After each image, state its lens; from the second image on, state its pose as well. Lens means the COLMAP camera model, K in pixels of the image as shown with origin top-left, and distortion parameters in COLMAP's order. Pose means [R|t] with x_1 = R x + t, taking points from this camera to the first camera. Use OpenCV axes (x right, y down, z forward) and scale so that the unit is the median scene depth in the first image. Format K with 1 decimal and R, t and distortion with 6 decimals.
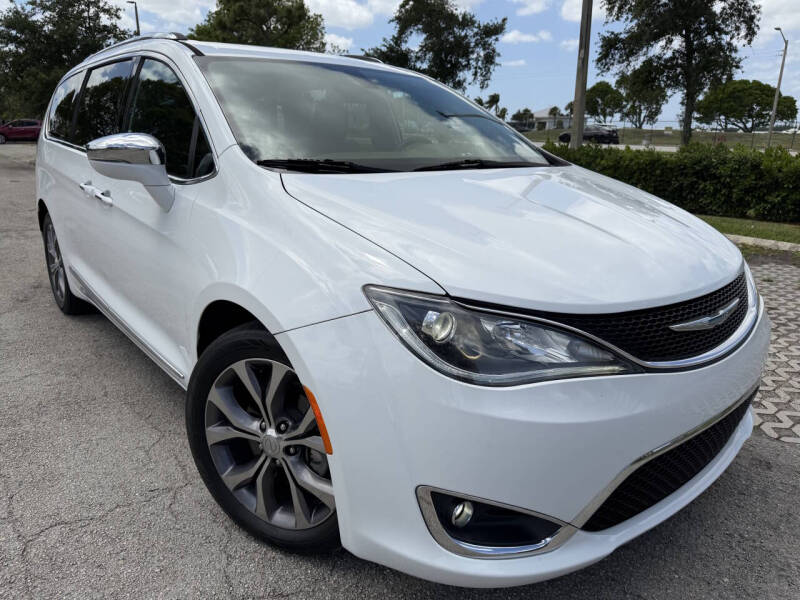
lens RADIAL K [[576.7, 0, 400.0], [0, 576.7, 300.0], [0, 0, 1]] dist [0.033561, -0.040497]
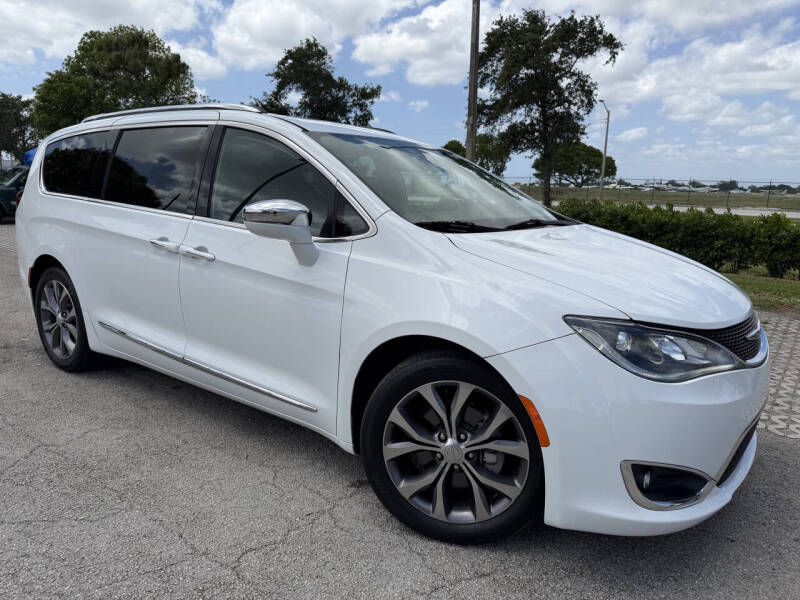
lens RADIAL K [[576.7, 0, 400.0], [0, 576.7, 300.0], [0, 0, 1]] dist [0.033561, -0.040497]
pose [[0.973737, -0.034767, 0.225006, -0.595318], [0.053565, 0.995514, -0.077987, 0.019016], [-0.221285, 0.087992, 0.971231, -0.183619]]
